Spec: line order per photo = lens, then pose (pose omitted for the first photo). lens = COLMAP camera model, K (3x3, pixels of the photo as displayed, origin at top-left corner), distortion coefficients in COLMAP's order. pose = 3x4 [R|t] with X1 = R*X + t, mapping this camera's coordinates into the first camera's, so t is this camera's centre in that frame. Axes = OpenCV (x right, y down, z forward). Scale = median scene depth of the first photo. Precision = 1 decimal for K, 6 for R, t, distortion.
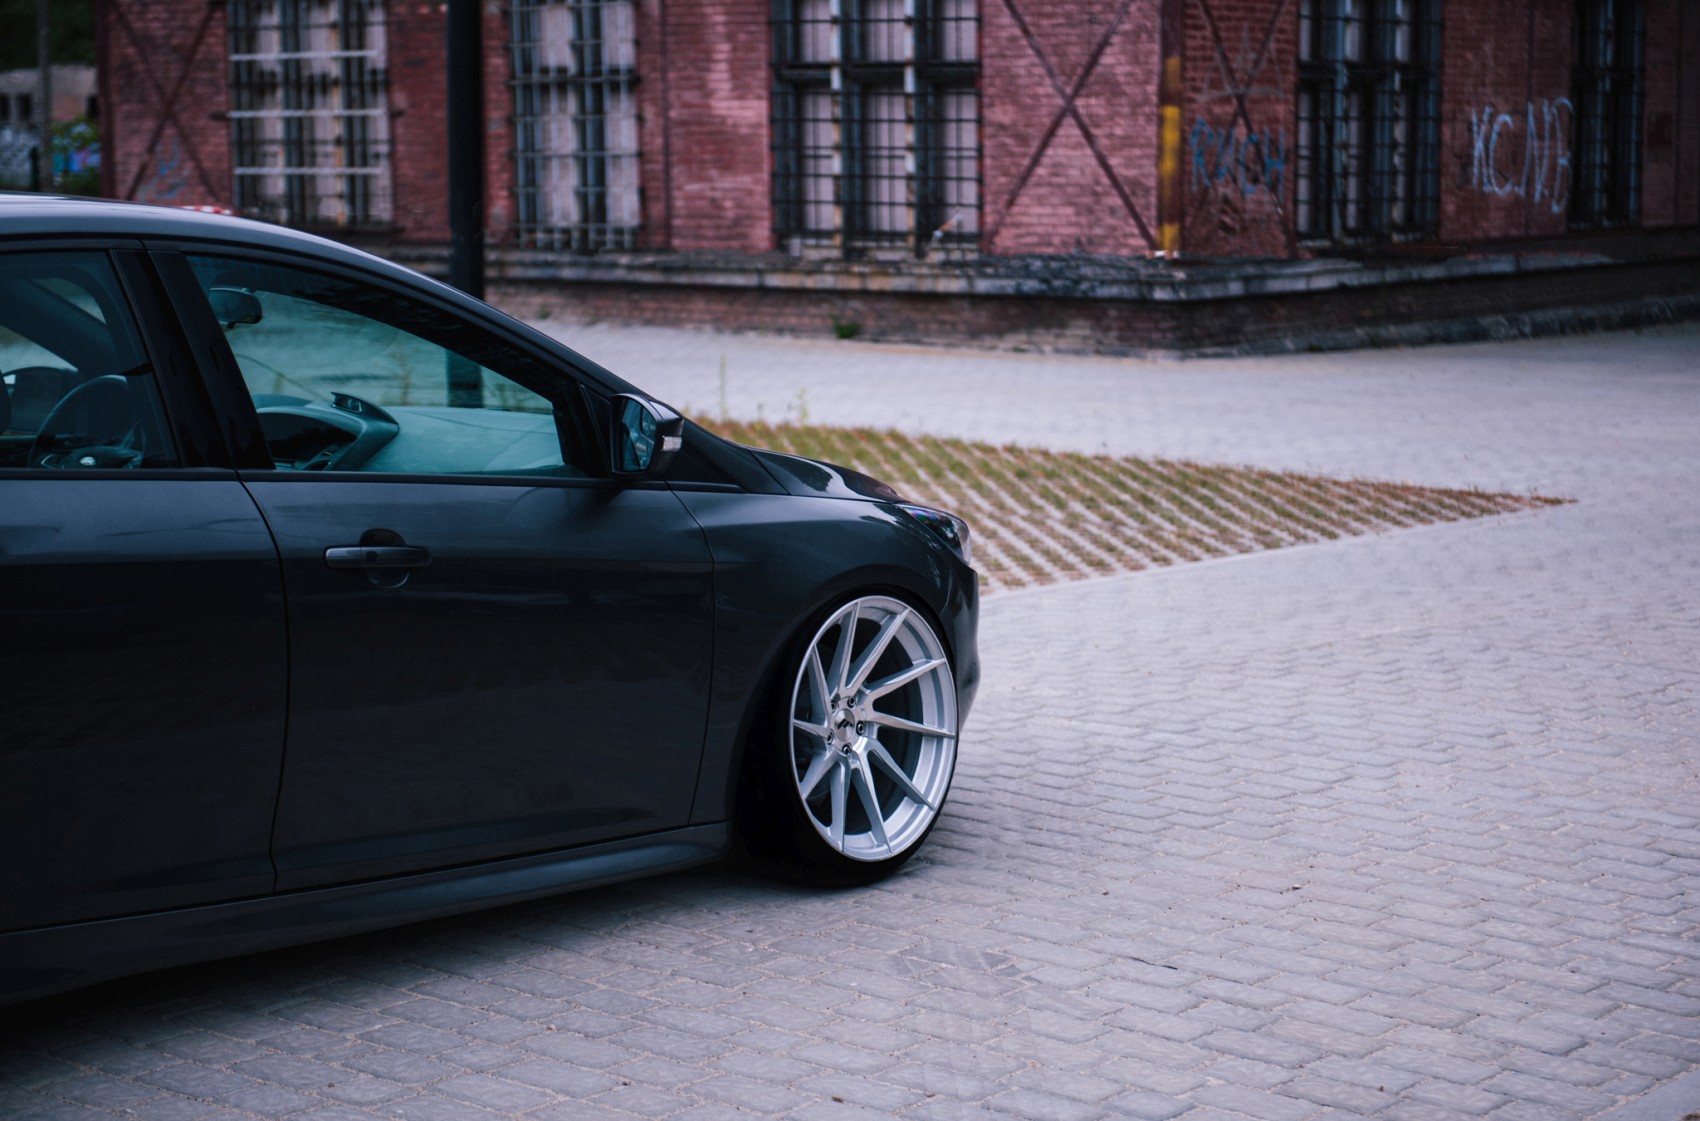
lens RADIAL K [[3365.5, 0, 962.9], [0, 3365.5, 490.1], [0, 0, 1]] dist [0.374350, -0.041579]
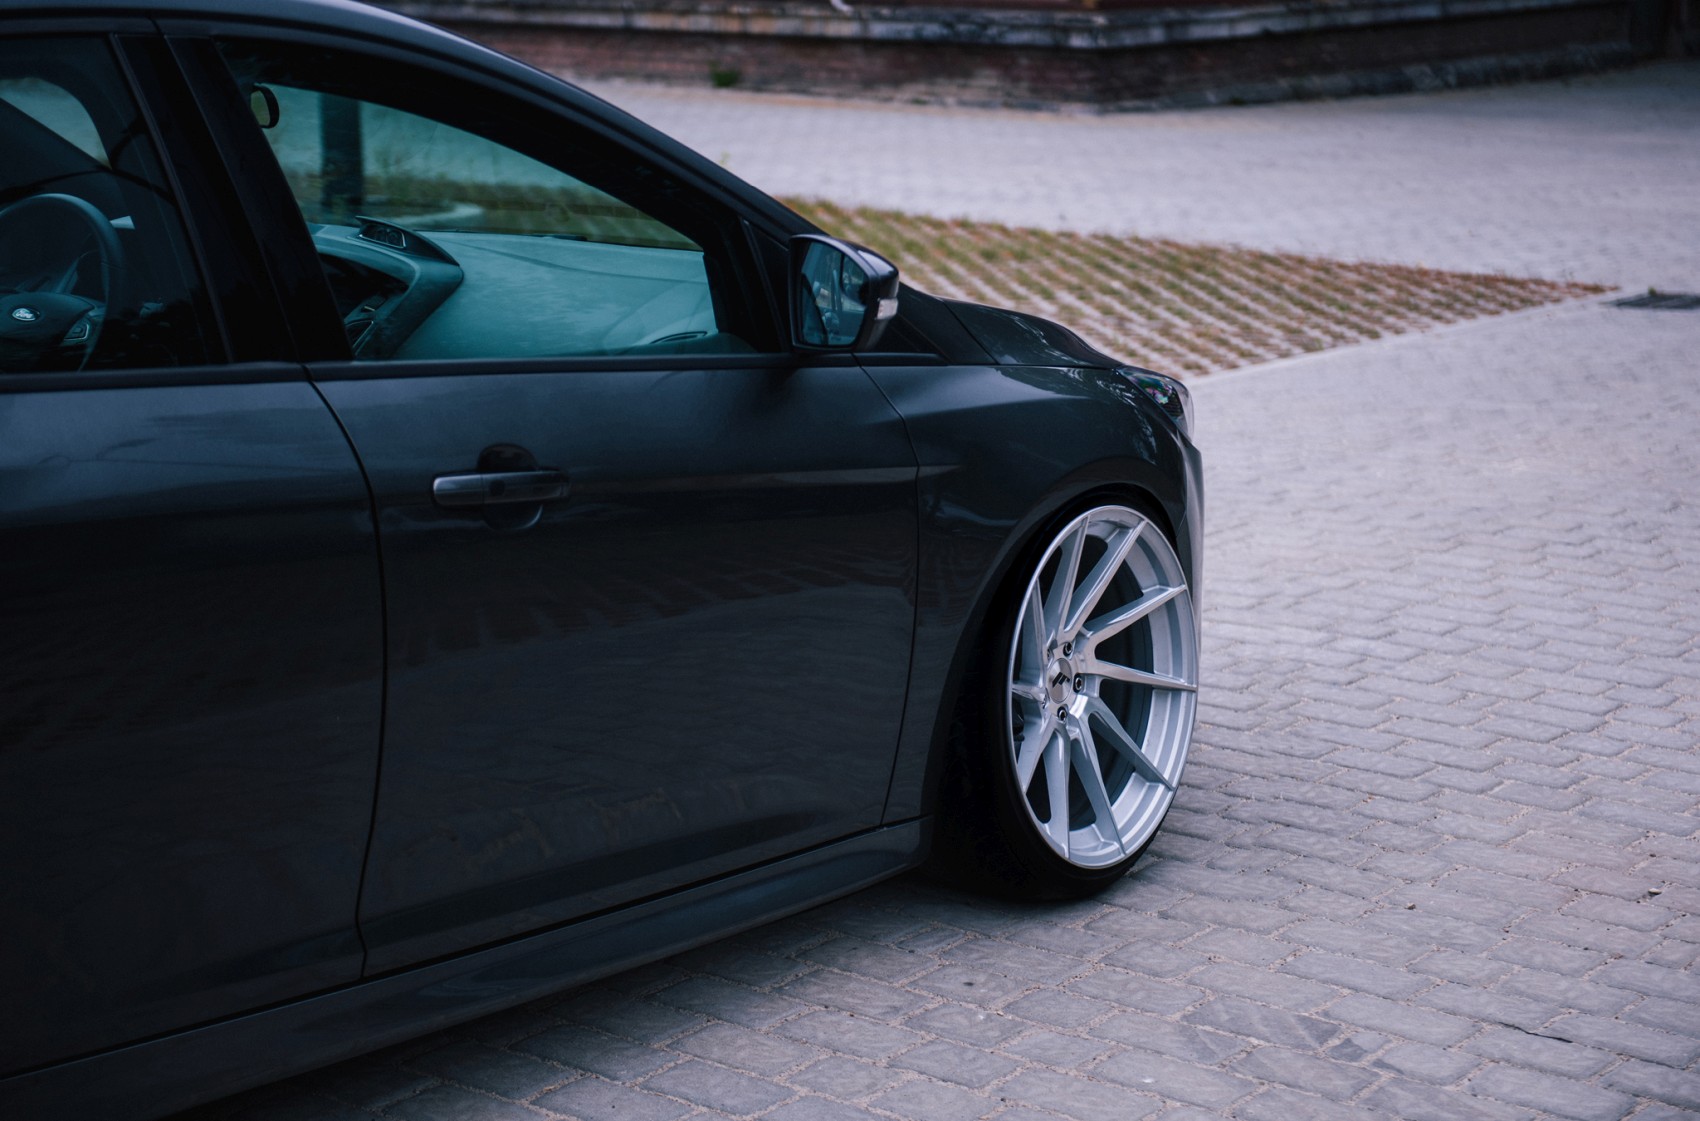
lens RADIAL K [[3183.2, 0, 850.0], [0, 3183.2, 560.5], [0, 0, 1]] dist [0.150199, 0.144552]
pose [[0.998796, -0.001136, 0.049044, -0.057522], [-0.004232, 0.994011, 0.109201, -0.015828], [-0.048874, -0.109277, 0.992809, 0.160286]]
